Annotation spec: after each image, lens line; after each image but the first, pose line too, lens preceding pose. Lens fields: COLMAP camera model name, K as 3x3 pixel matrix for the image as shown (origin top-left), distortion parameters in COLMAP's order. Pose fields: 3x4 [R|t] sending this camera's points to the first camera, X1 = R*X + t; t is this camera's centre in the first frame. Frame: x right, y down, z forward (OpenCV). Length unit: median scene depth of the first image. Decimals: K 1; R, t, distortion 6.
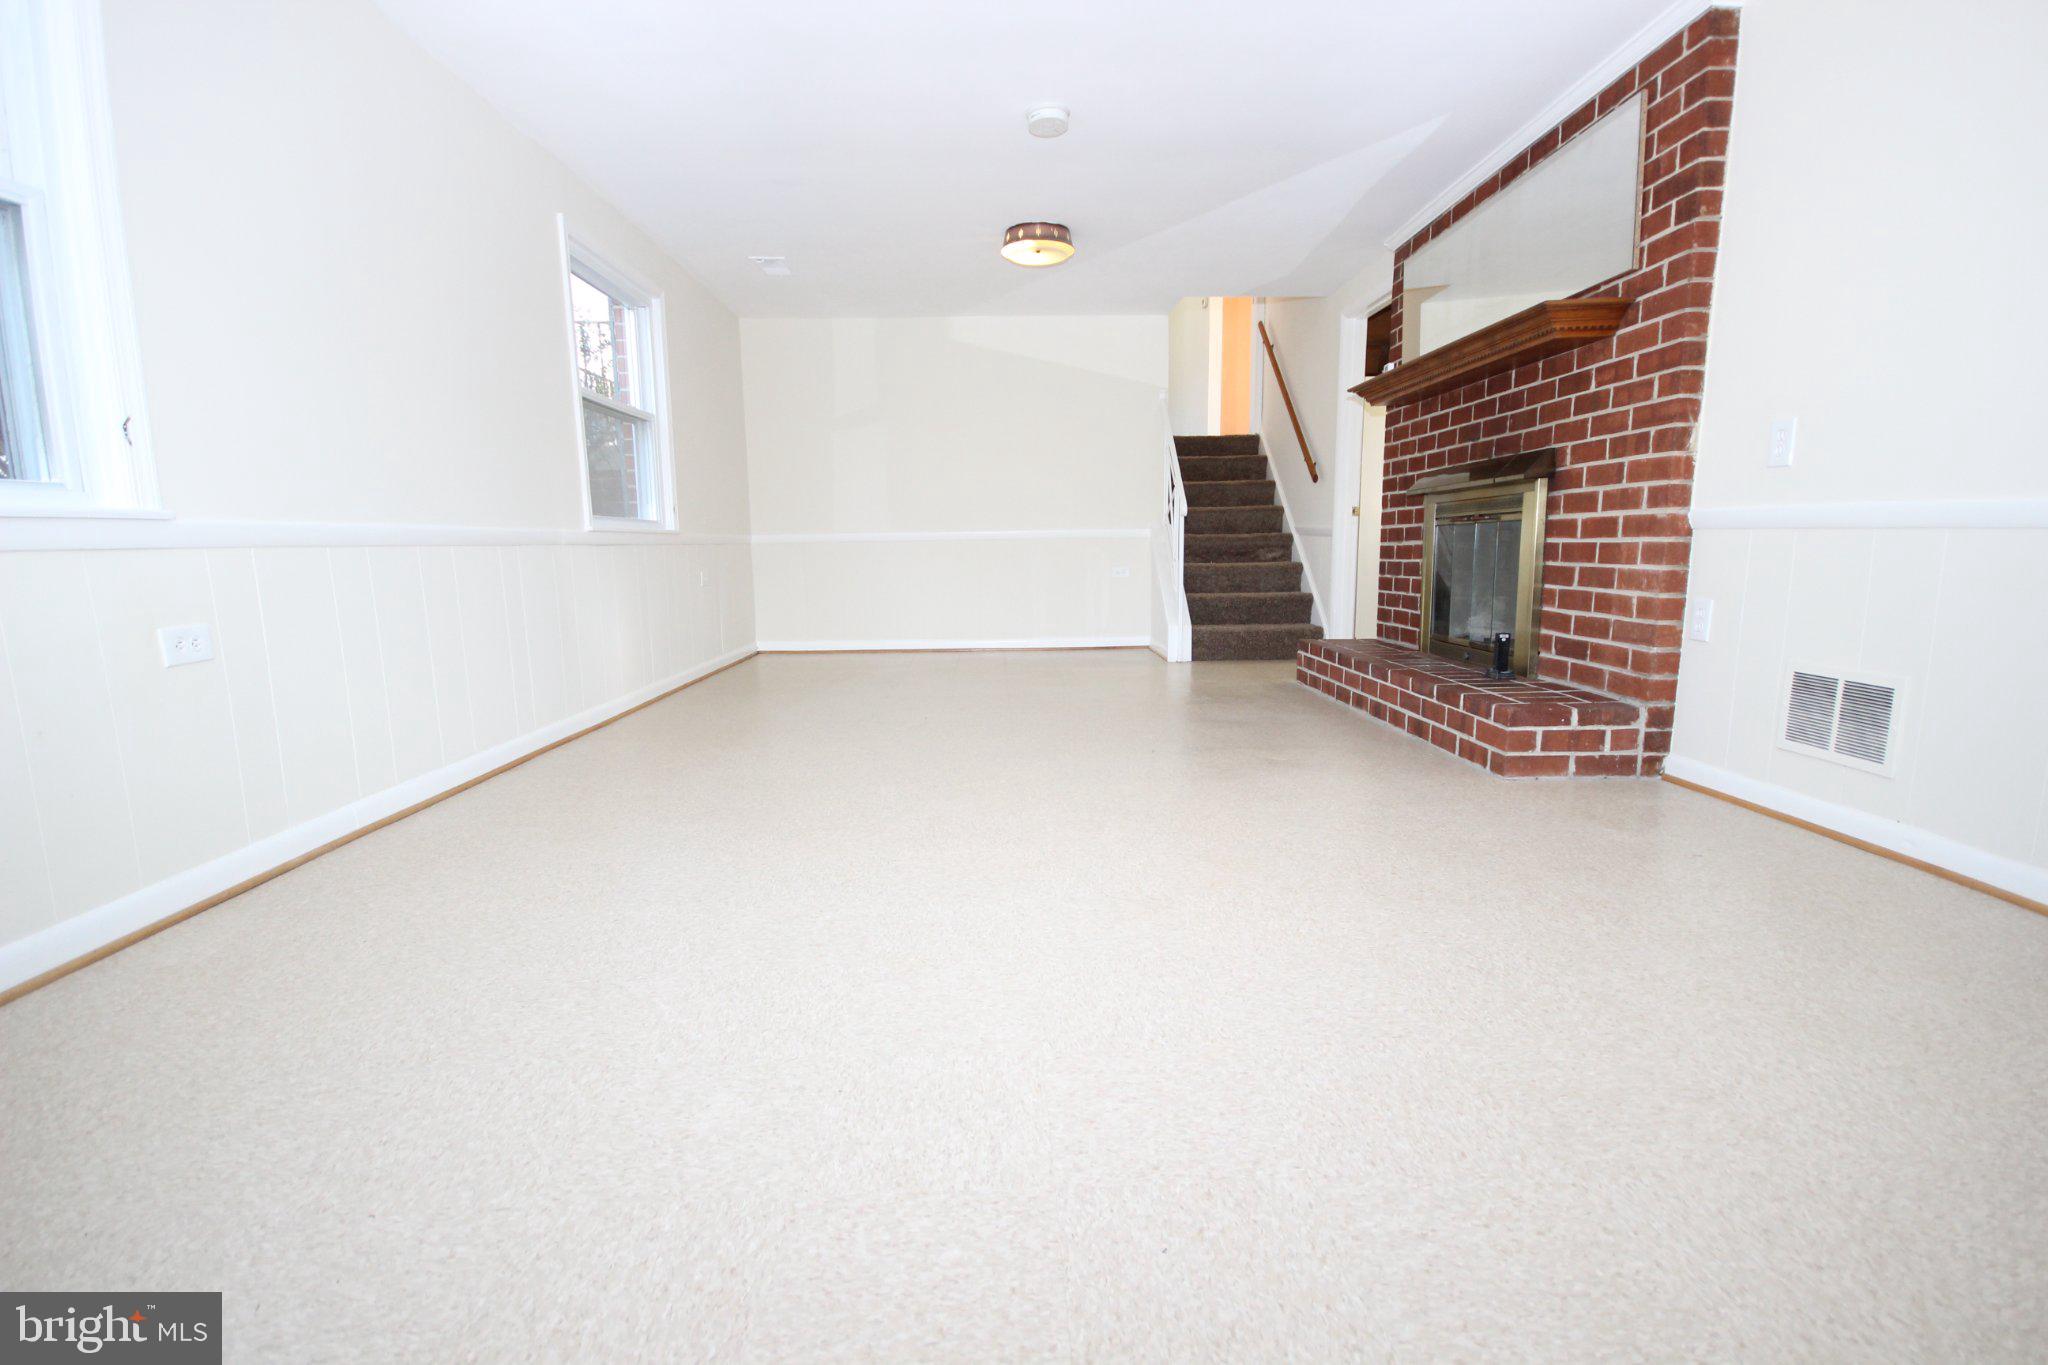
lens RADIAL K [[944.4, 0, 1023.2], [0, 944.4, 684.4], [0, 0, 1]] dist [-0.001939, -0.000962]
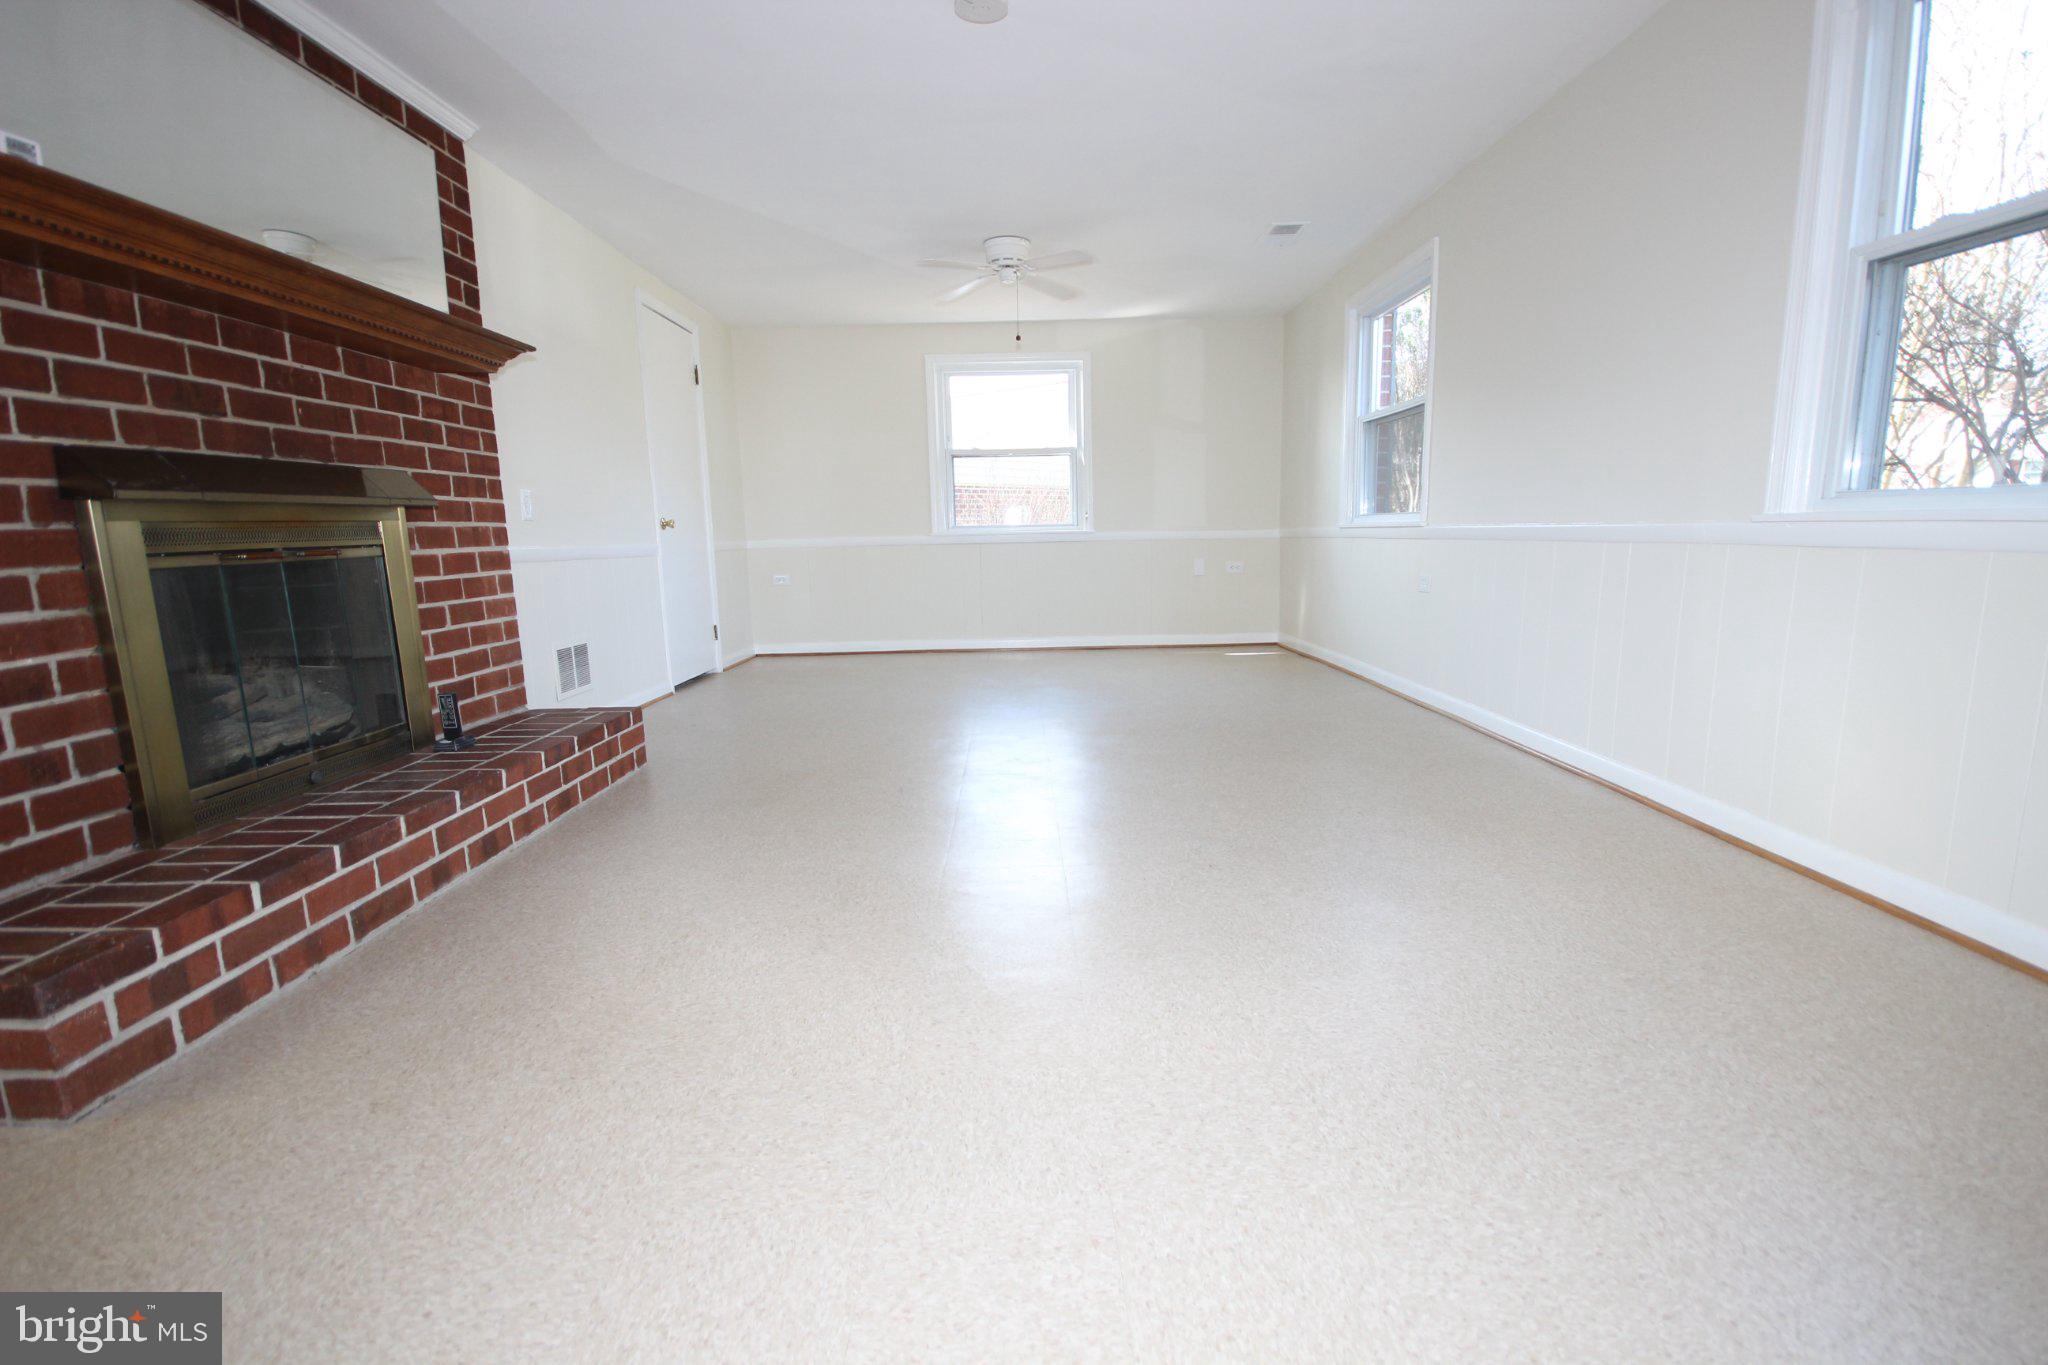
lens RADIAL K [[944.4, 0, 1024.0], [0, 944.4, 683.0], [0, 0, 1]] dist [-0.001939, -0.000962]
pose [[-0.999012, 0.034446, 0.028087, -0.011051], [0.041382, 0.951438, 0.305045, -0.323945], [-0.016215, 0.305906, -0.951924, 1.969329]]
